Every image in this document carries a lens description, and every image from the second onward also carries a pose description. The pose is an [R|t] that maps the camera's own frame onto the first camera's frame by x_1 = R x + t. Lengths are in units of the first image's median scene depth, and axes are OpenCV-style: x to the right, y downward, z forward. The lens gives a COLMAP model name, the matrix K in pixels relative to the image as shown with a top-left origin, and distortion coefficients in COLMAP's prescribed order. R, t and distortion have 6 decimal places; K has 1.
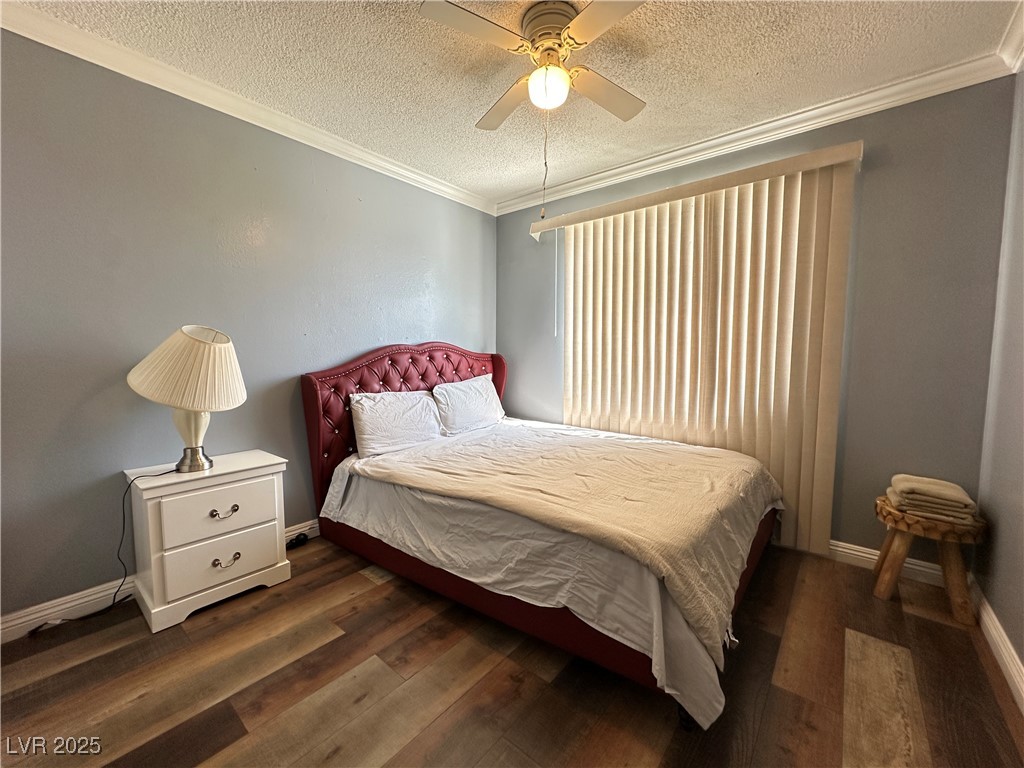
lens RADIAL K [[410.0, 0, 512.0], [0, 410.0, 384.0], [0, 0, 1]] dist [0.001450, 0.000247]
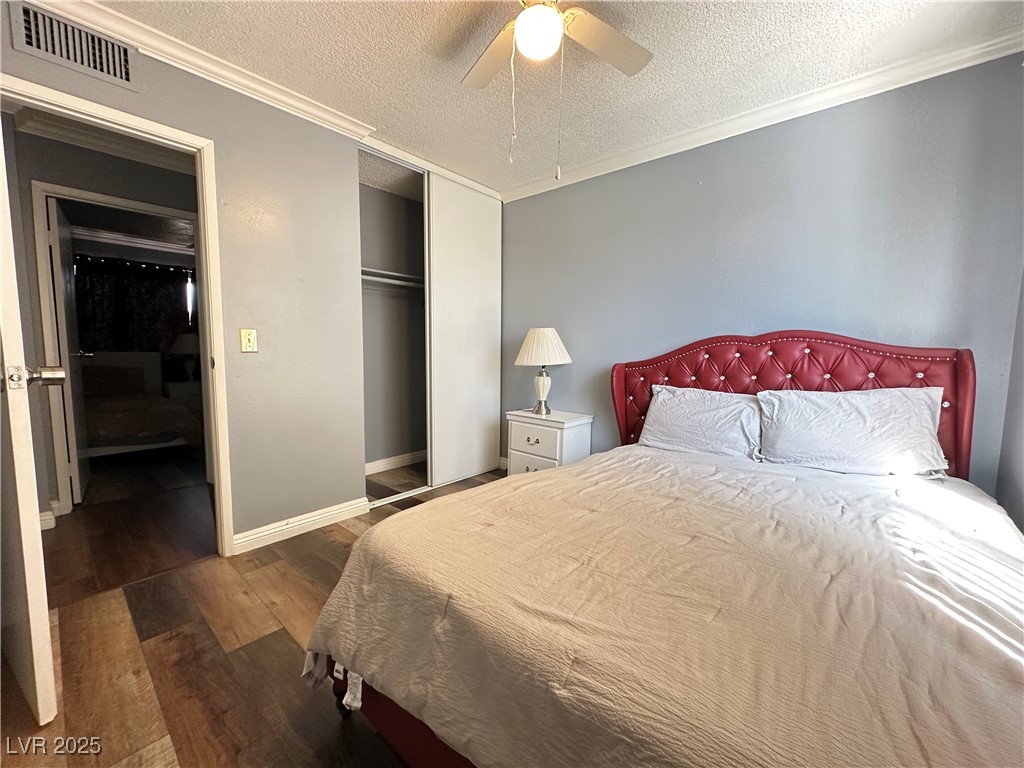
lens RADIAL K [[410.0, 0, 512.0], [0, 410.0, 384.0], [0, 0, 1]] dist [0.001450, 0.000247]
pose [[-0.024284, 0.090227, -0.995625, 0.618989], [-0.085076, 0.992119, 0.091984, -0.039968], [0.996078, 0.086938, -0.016417, 0.619891]]
